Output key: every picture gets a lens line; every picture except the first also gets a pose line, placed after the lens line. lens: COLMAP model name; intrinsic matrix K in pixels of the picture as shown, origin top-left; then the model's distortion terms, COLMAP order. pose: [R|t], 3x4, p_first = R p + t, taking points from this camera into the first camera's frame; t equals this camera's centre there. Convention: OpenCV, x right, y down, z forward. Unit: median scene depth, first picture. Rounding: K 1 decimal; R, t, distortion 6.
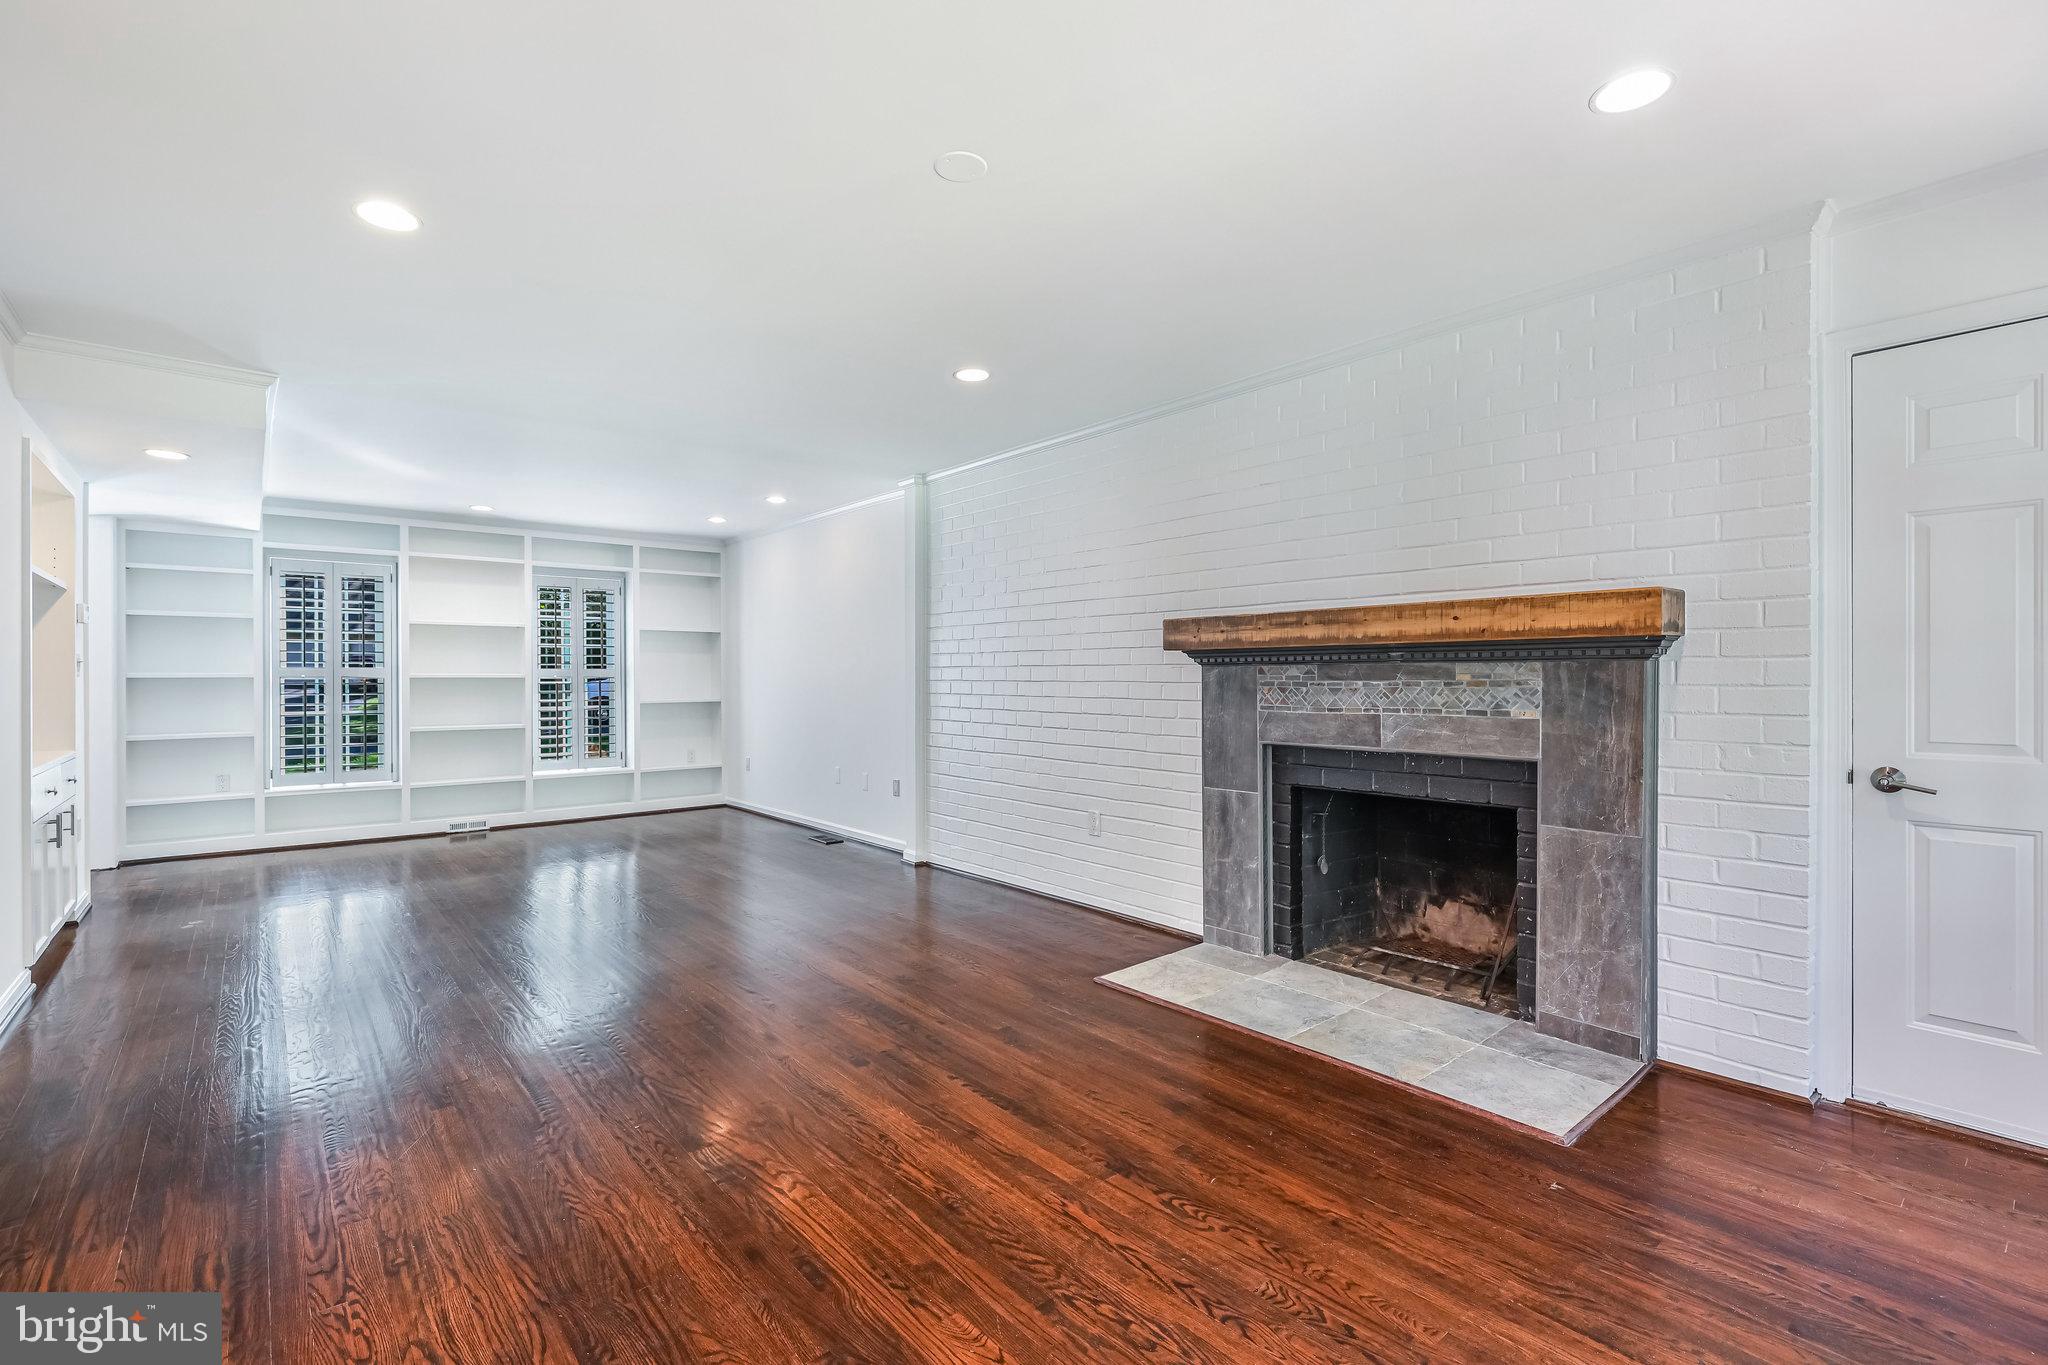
lens RADIAL K [[907.4, 0, 1030.2], [0, 907.4, 679.4], [0, 0, 1]] dist [0.002304, -0.000405]
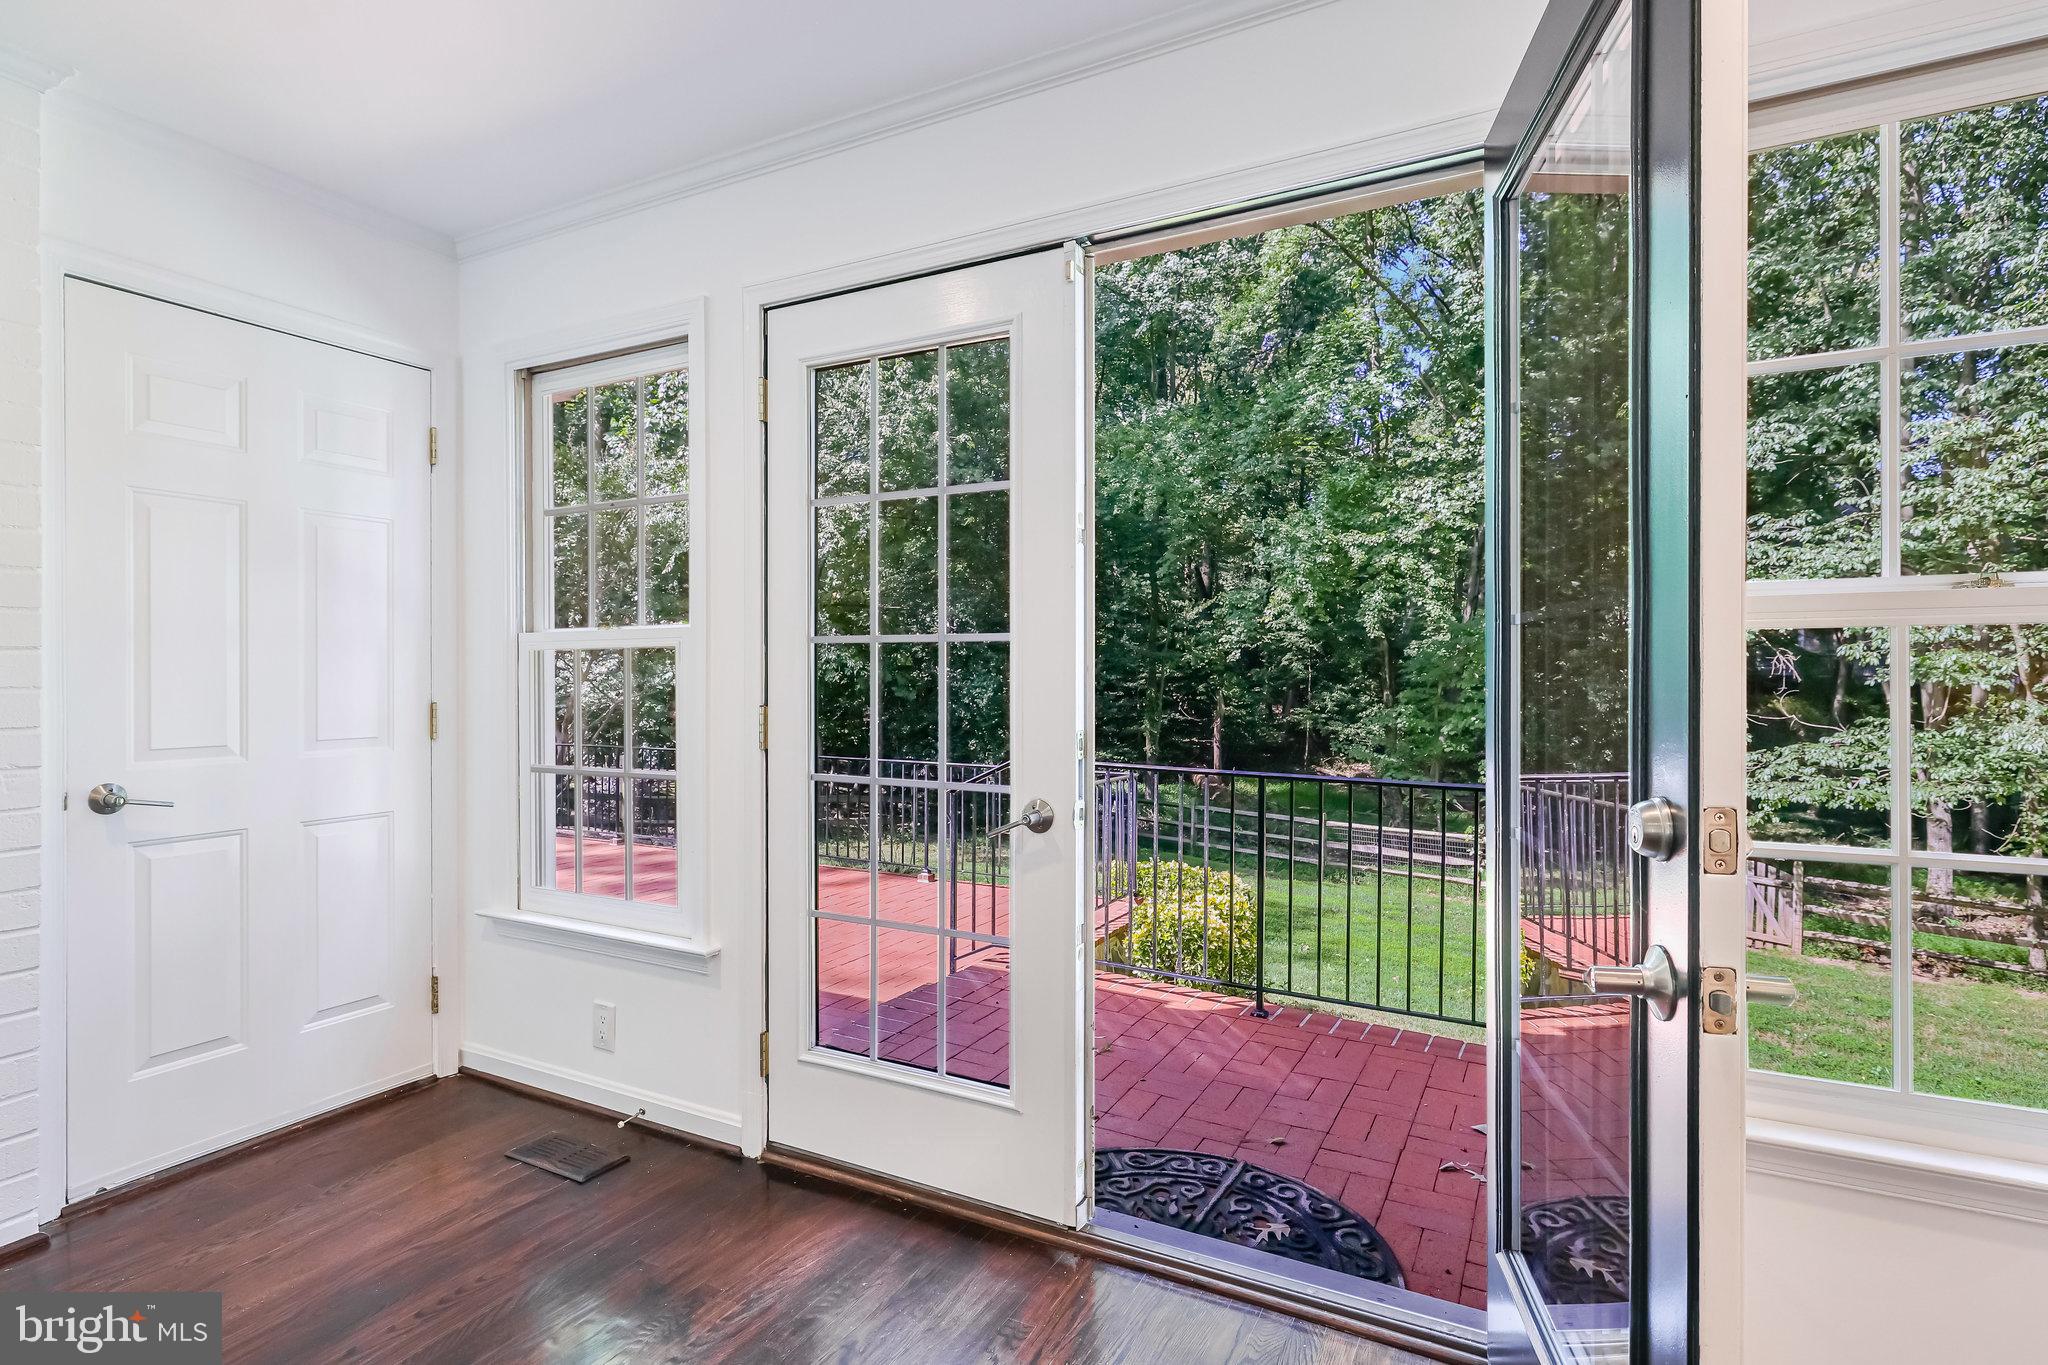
lens RADIAL K [[1014.3, 0, 1025.4], [0, 1014.3, 672.9], [0, 0, 1]] dist [0.000060, 0.000900]
pose [[-0.360952, 0.005554, 0.932568, -0.088506], [0.005477, 0.999978, -0.003836, 0.000870], [-0.932568, 0.003723, -0.360974, 0.204732]]
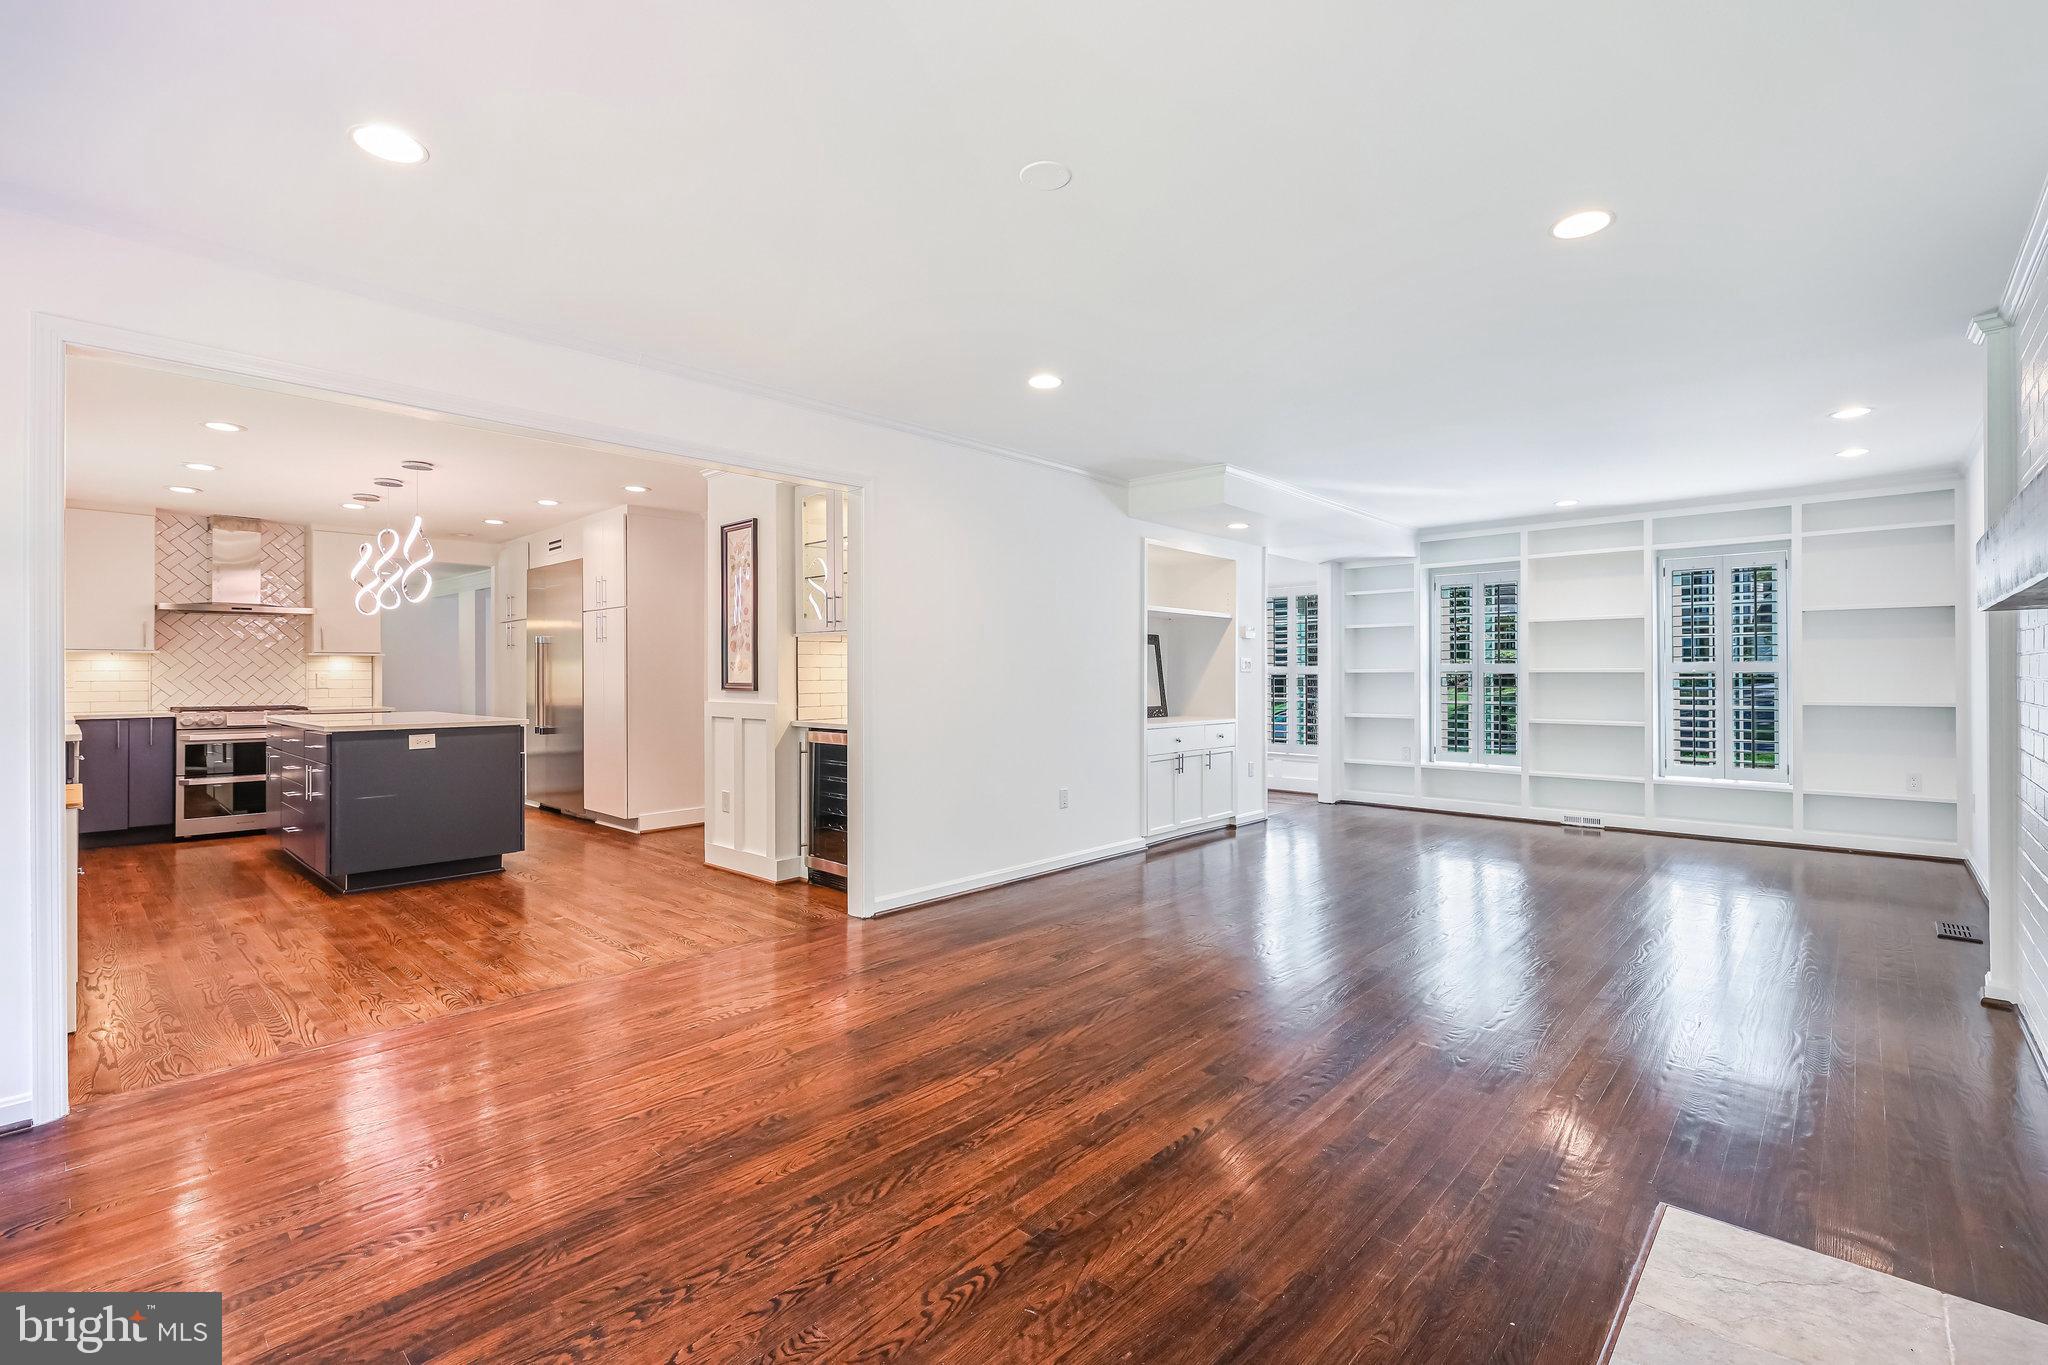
lens RADIAL K [[907.4, 0, 1025.2], [0, 907.4, 672.2], [0, 0, 1]] dist [0.002304, -0.000405]
pose [[0.115452, -0.000506, -0.993313, 0.319052], [-0.001056, 0.999999, -0.000632, -0.000640], [0.993312, 0.001122, 0.115451, 0.293237]]
